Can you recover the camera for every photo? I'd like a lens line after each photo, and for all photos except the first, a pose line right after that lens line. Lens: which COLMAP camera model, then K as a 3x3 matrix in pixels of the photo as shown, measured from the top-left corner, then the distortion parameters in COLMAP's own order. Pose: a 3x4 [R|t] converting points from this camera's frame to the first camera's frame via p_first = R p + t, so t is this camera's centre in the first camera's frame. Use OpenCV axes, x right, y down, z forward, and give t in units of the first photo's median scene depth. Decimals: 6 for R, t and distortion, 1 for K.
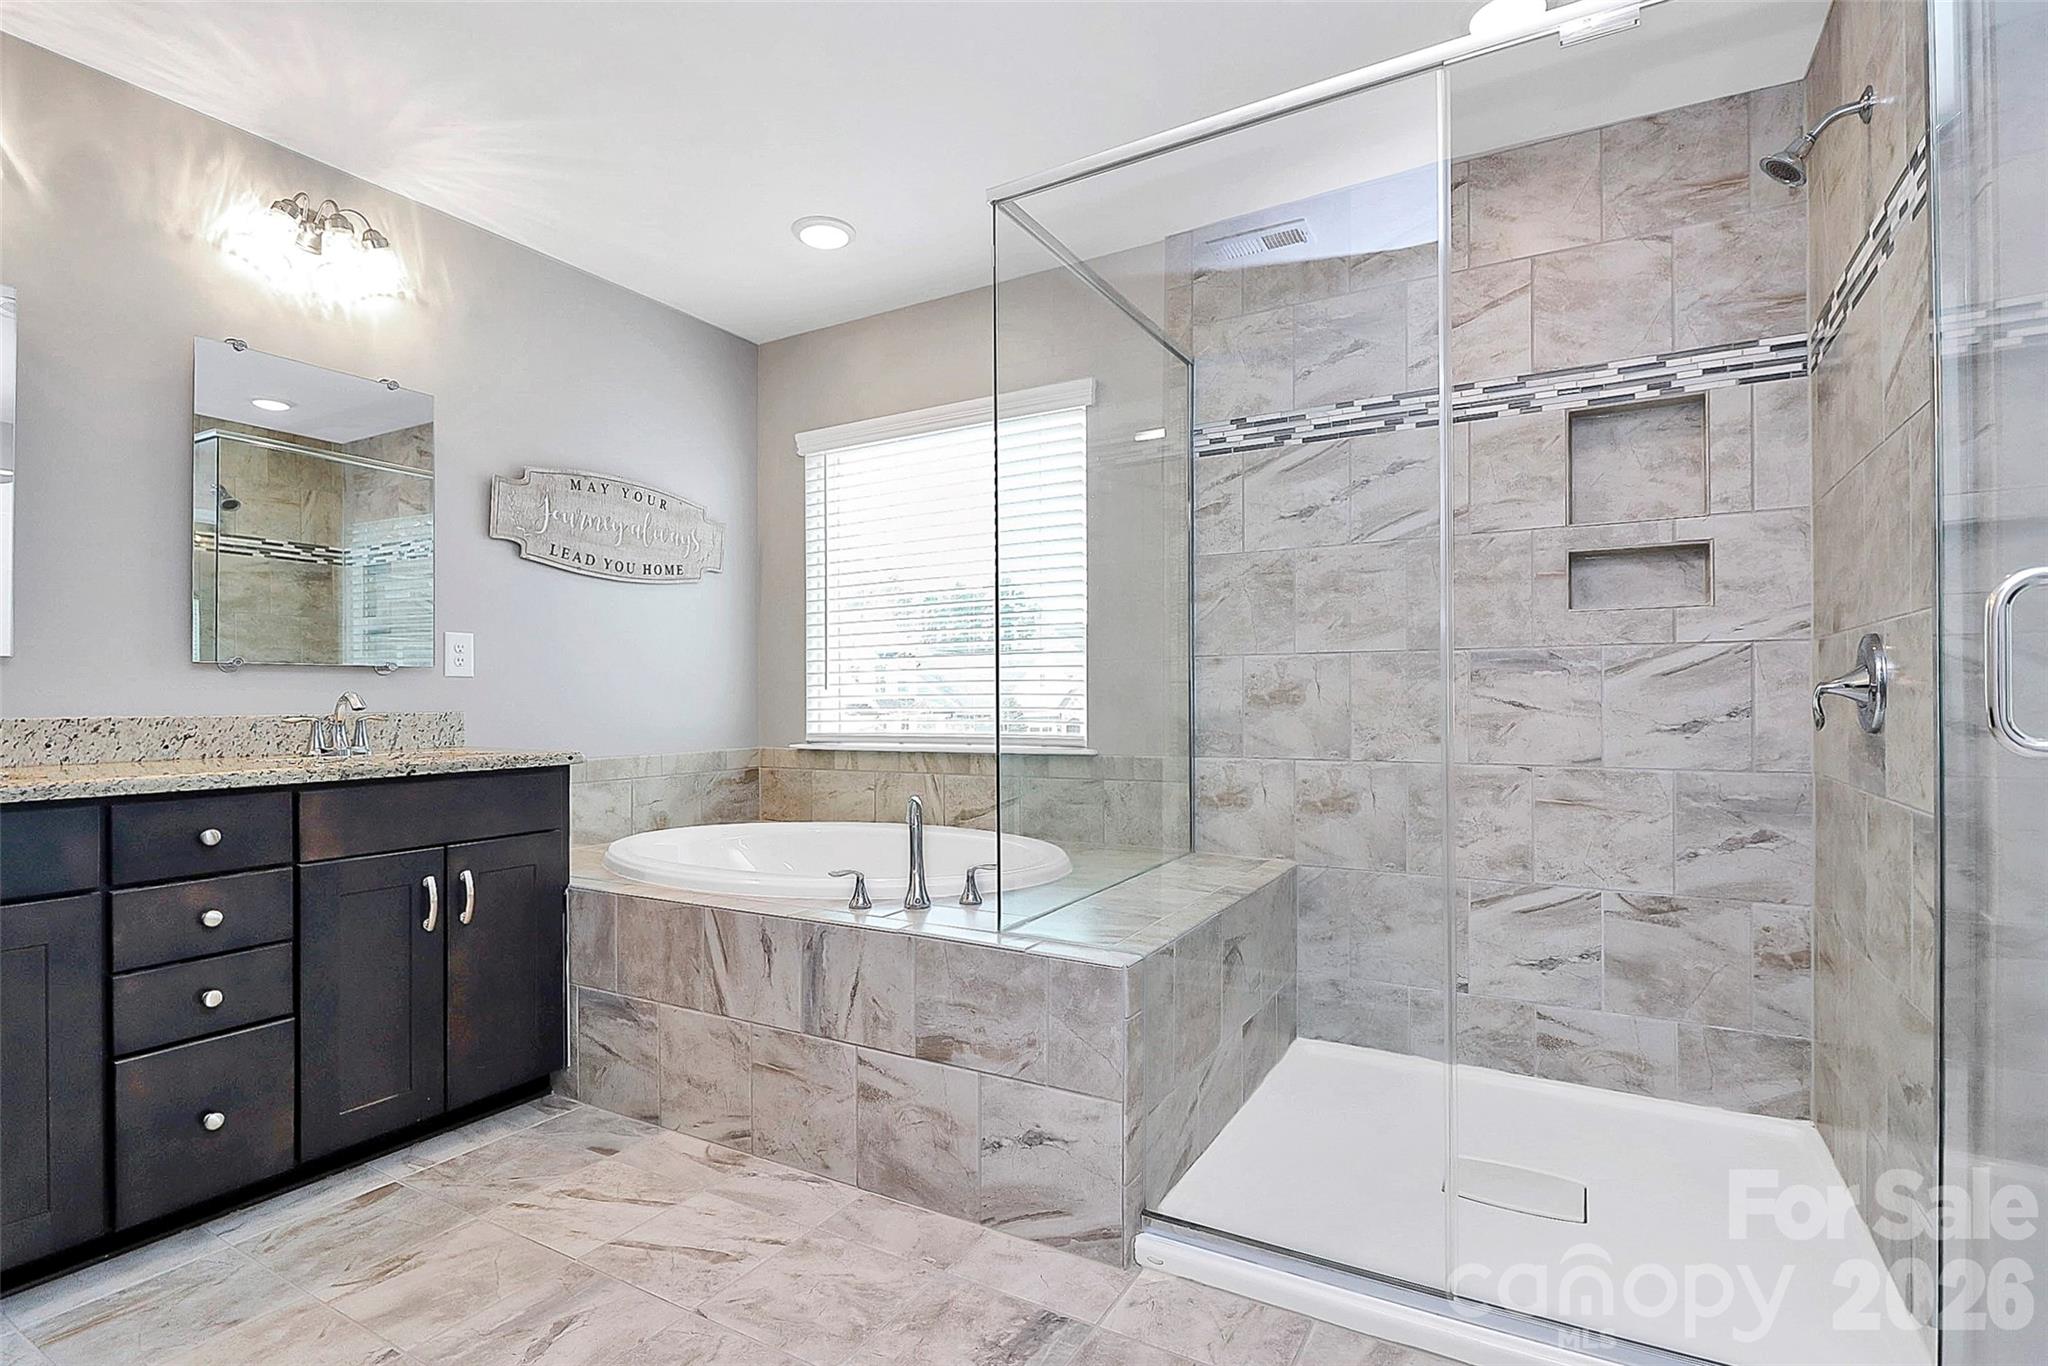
lens RADIAL K [[972.0, 0, 1016.1], [0, 972.0, 691.3], [0, 0, 1]] dist [0.001943, -0.012737]
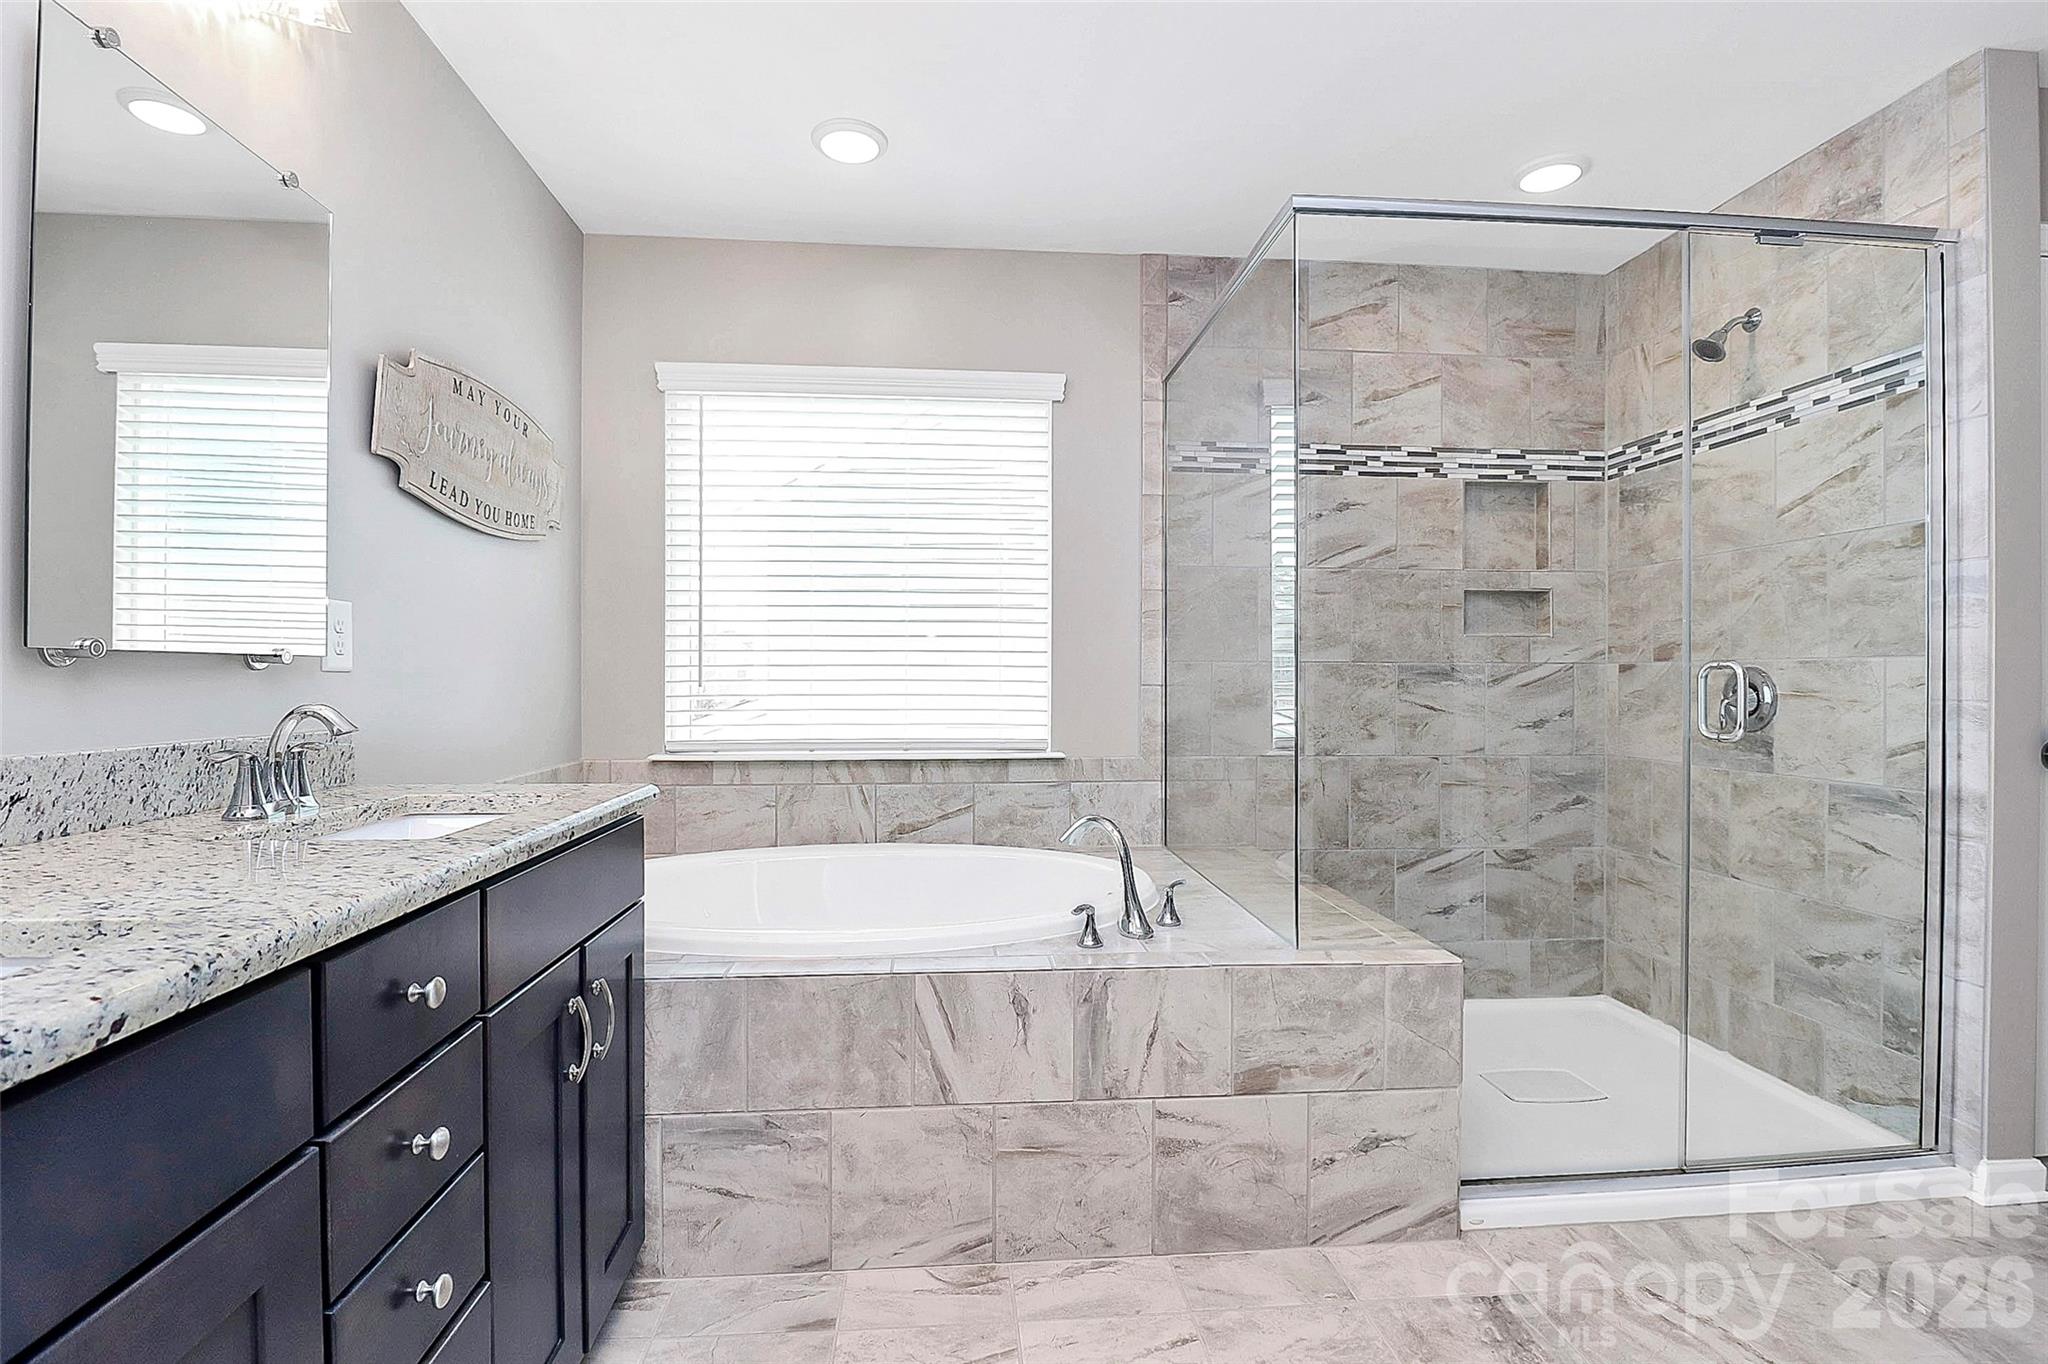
lens RADIAL K [[972.0, 0, 1020.8], [0, 972.0, 670.5], [0, 0, 1]] dist [0.001943, -0.012737]
pose [[0.818632, 0.013922, 0.574150, -0.655766], [-0.014324, 0.999890, -0.003822, -0.022464], [-0.574140, -0.005095, 0.818741, 0.279322]]
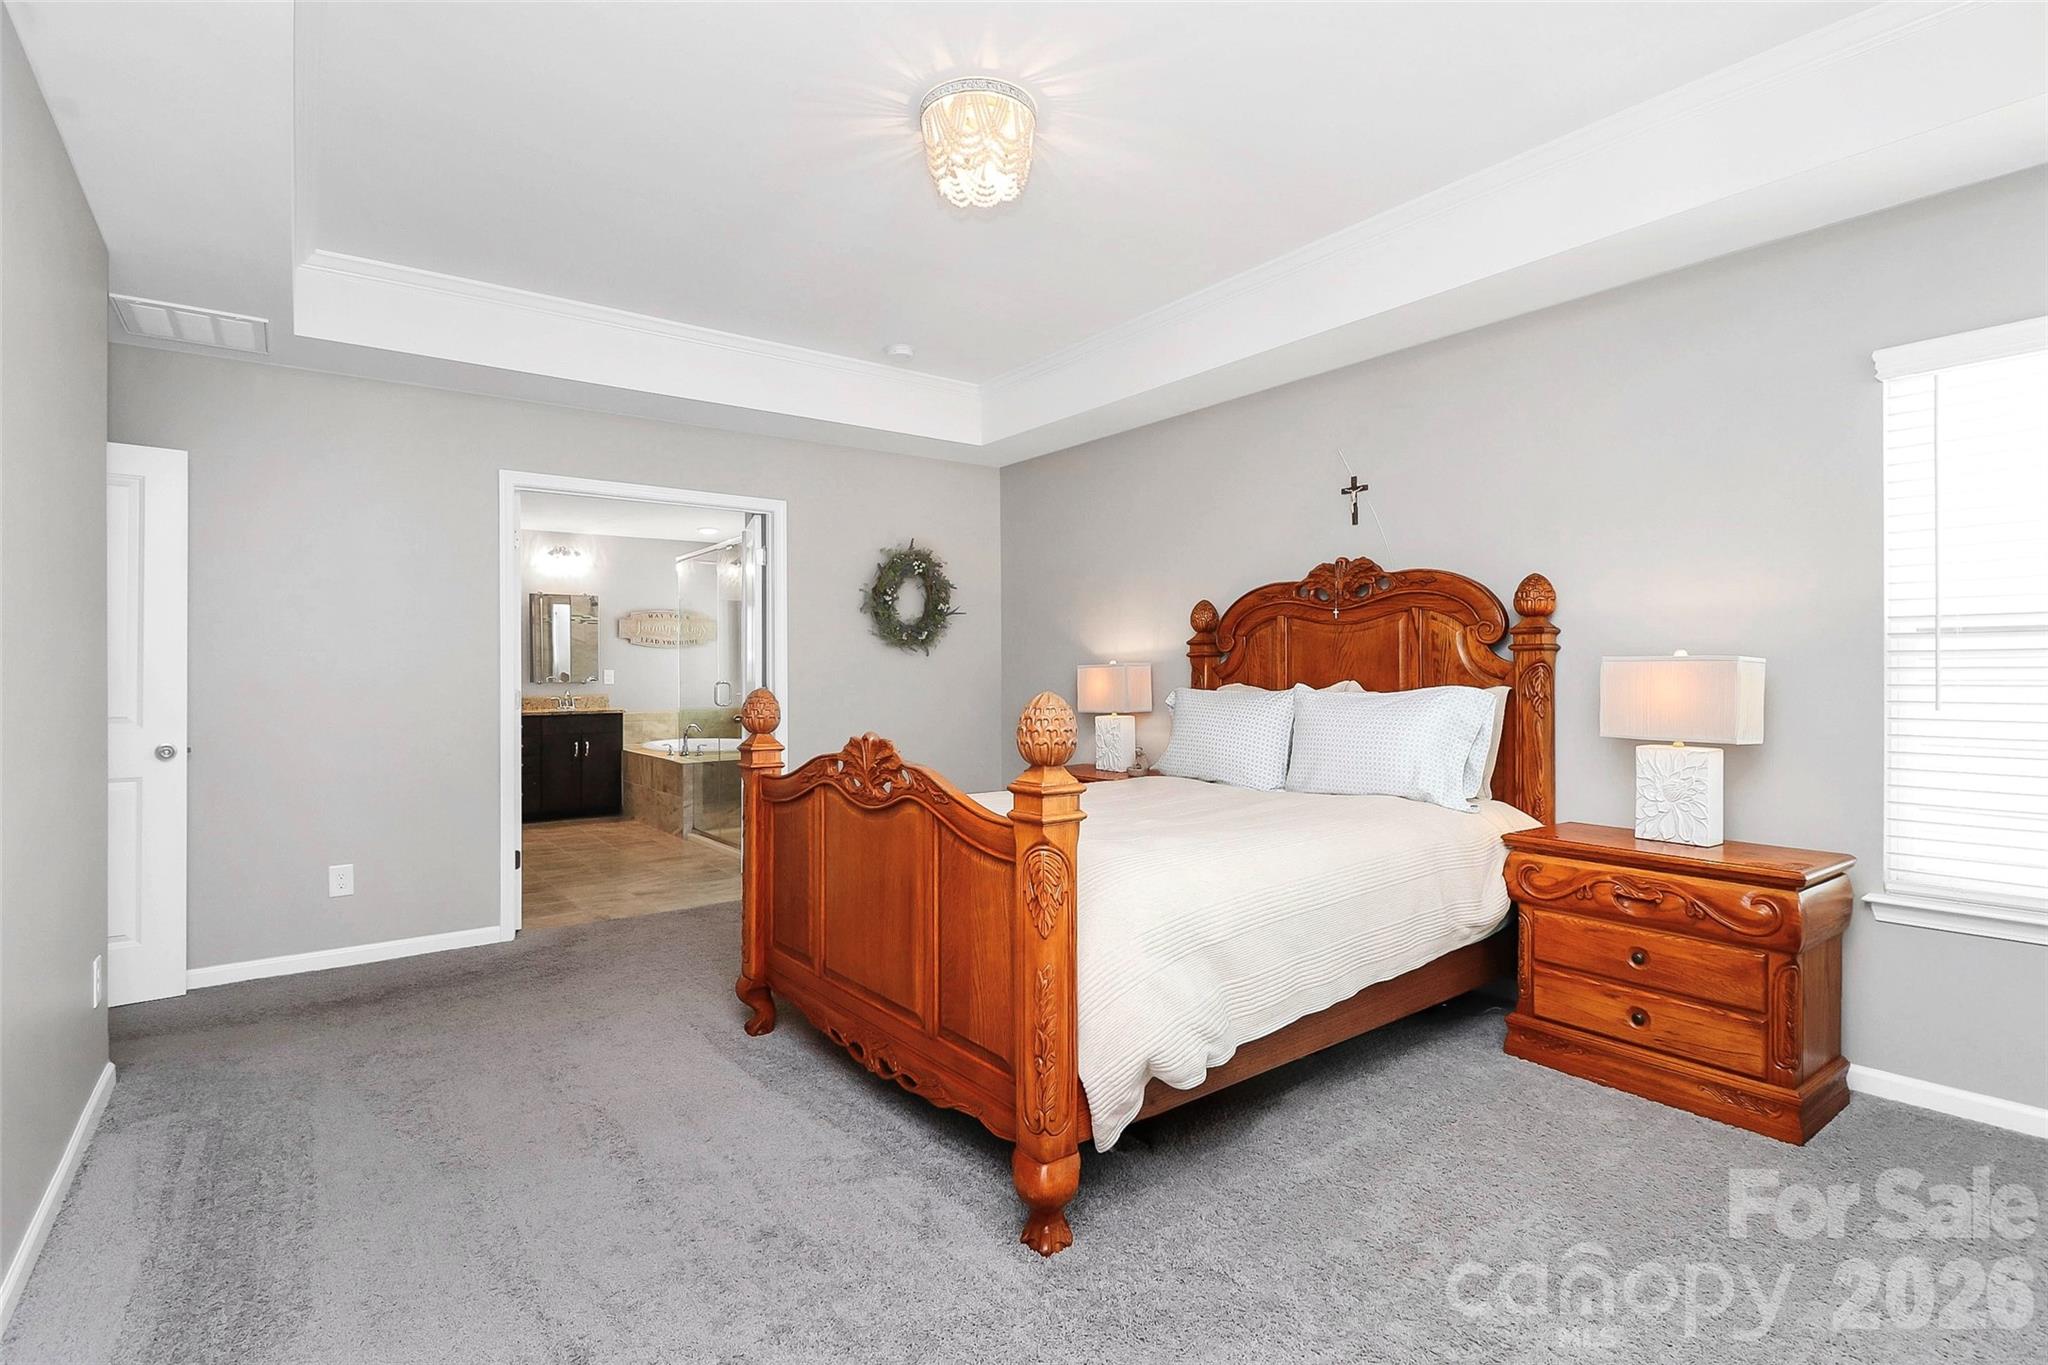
lens RADIAL K [[972.0, 0, 1021.6], [0, 972.0, 673.8], [0, 0, 1]] dist [0.001943, -0.012737]
pose [[0.920402, -0.002937, -0.390962, 2.103993], [0.005462, 0.999971, 0.005347, -0.066282], [0.390935, -0.007057, 0.920391, -1.517227]]
